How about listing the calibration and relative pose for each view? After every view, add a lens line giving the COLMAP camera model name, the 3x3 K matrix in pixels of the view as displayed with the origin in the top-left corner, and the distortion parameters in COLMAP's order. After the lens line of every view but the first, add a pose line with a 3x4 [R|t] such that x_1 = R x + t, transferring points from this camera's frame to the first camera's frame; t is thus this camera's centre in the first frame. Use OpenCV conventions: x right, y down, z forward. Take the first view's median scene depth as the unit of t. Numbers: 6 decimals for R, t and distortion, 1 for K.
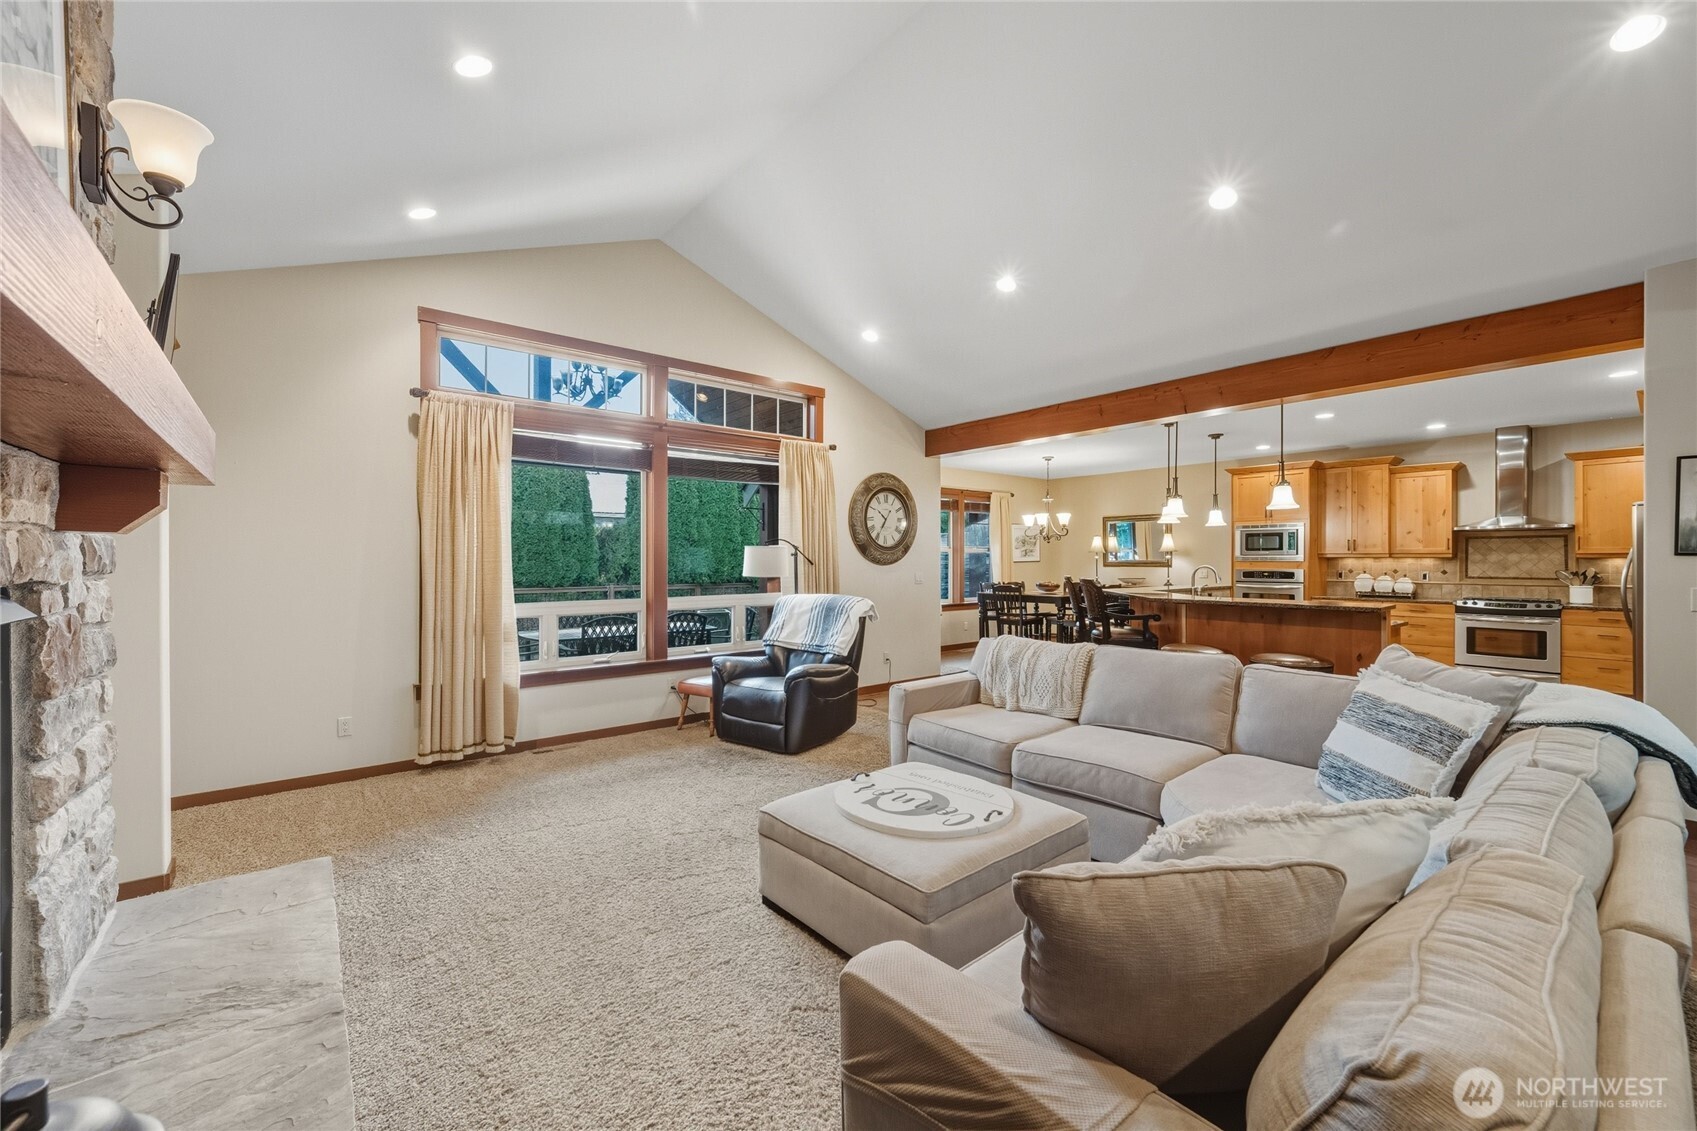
lens RADIAL K [[673.6, 0, 841.1], [0, 673.6, 560.9], [0, 0, 1]] dist [-0.002149, 0.000415]
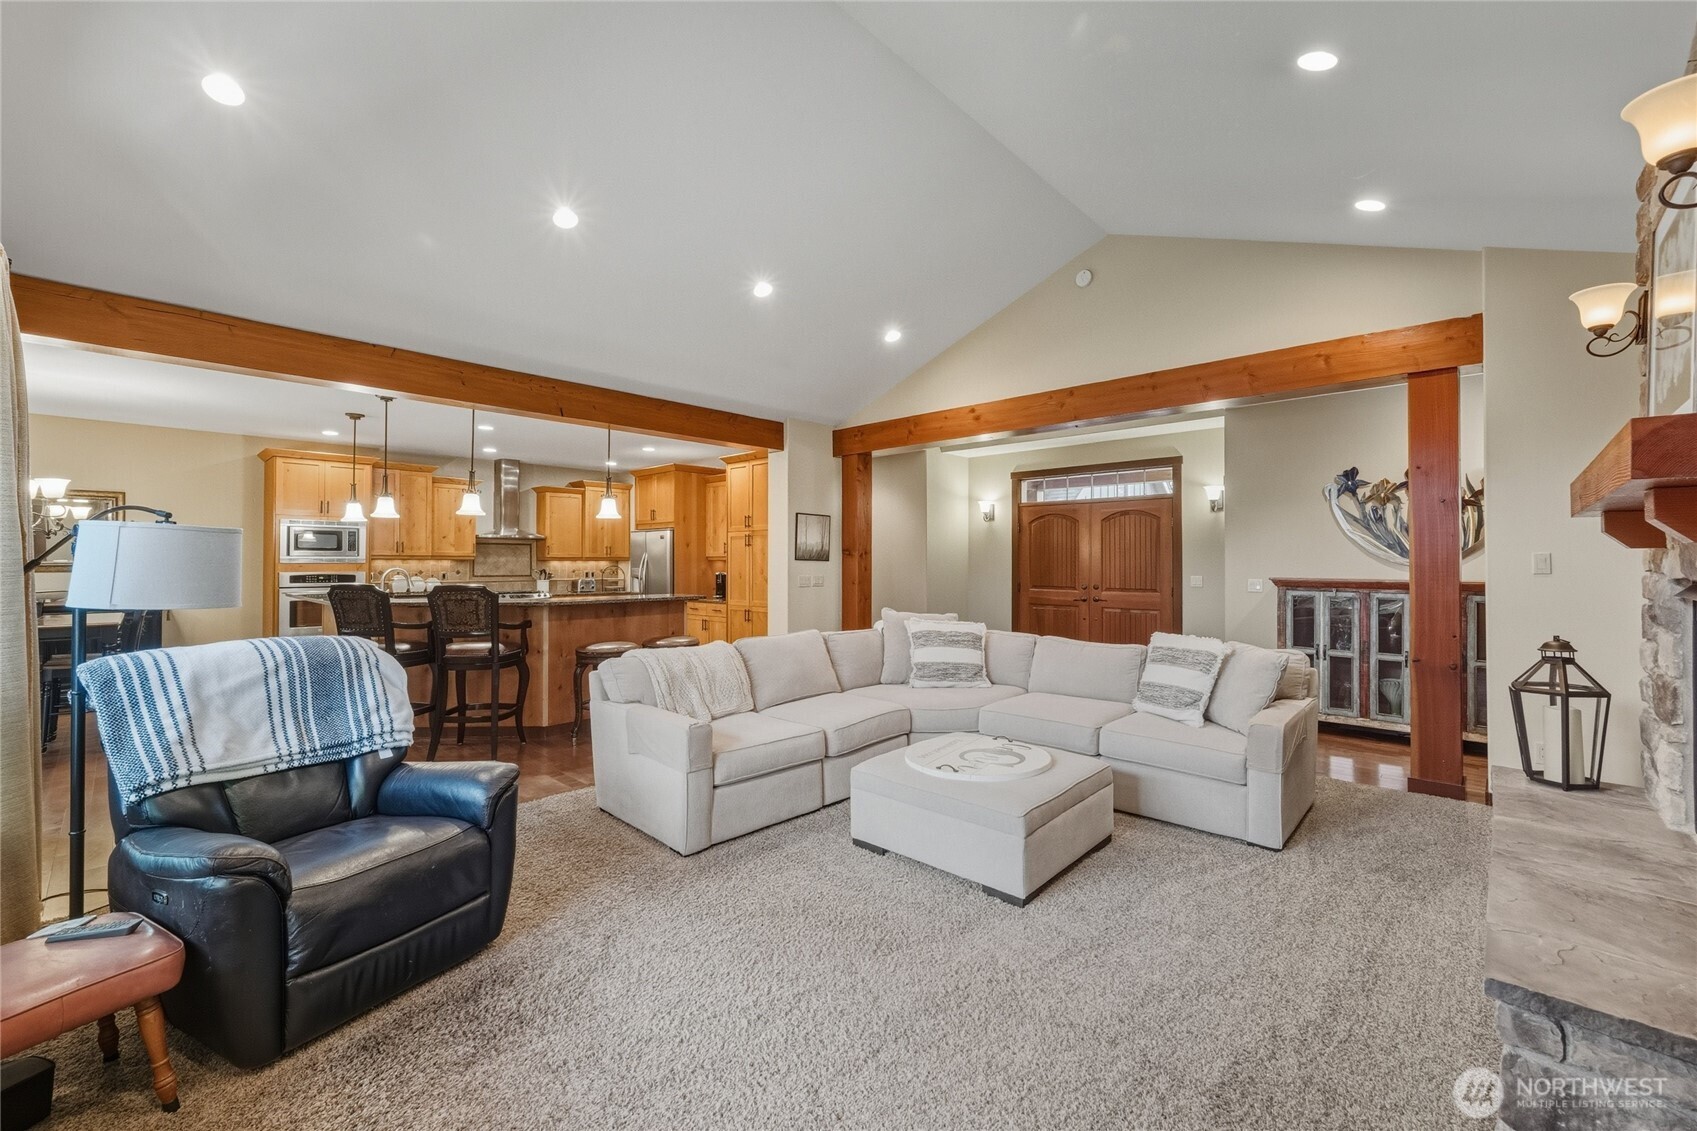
lens RADIAL K [[700.4, 0, 847.5], [0, 700.4, 556.9], [0, 0, 1]] dist [0.001020, 0.000016]
pose [[-0.122179, 0.006873, 0.992484, -0.417996], [-0.000105, 0.999976, -0.006938, -0.001453], [-0.992508, -0.000952, -0.122175, 0.516341]]
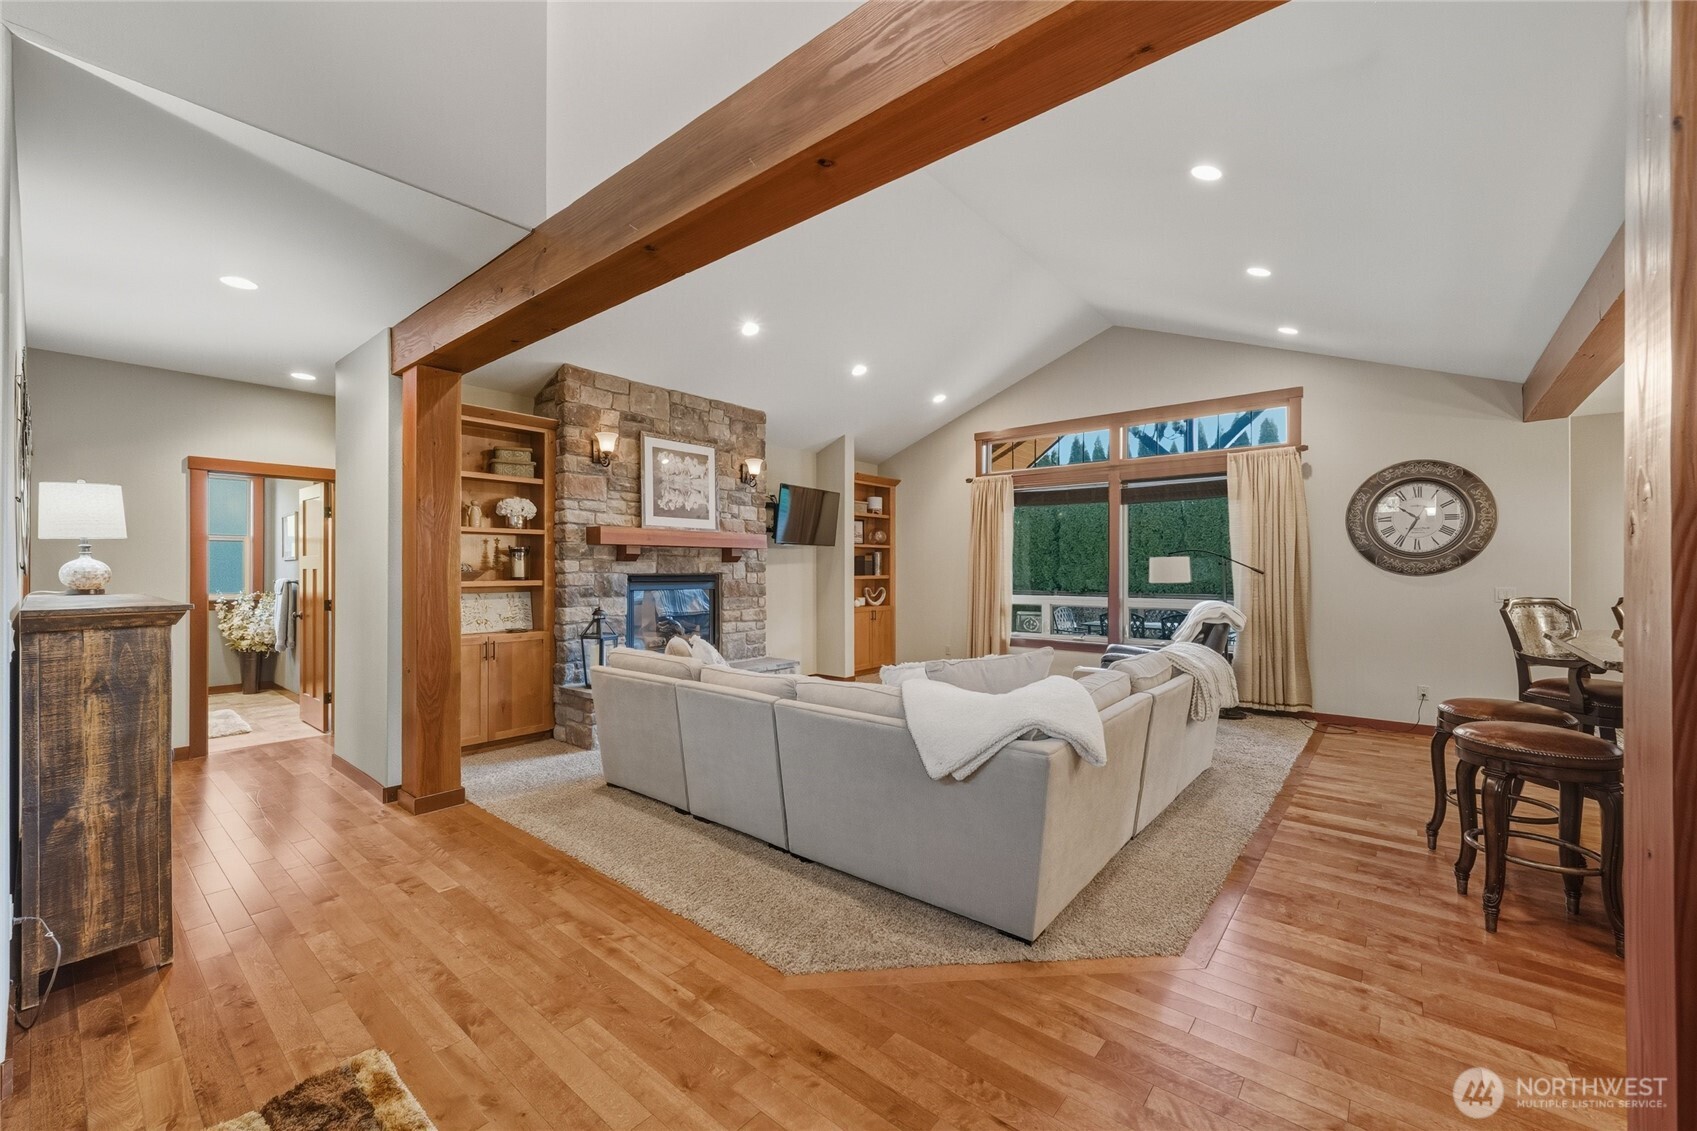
lens RADIAL K [[673.6, 0, 851.2], [0, 673.6, 567.9], [0, 0, 1]] dist [-0.002149, 0.000415]
pose [[0.179679, 0.001082, -0.983725, 0.709445], [-0.002766, 0.999996, 0.000595, -0.001307], [0.983721, 0.002614, 0.179681, 0.196960]]
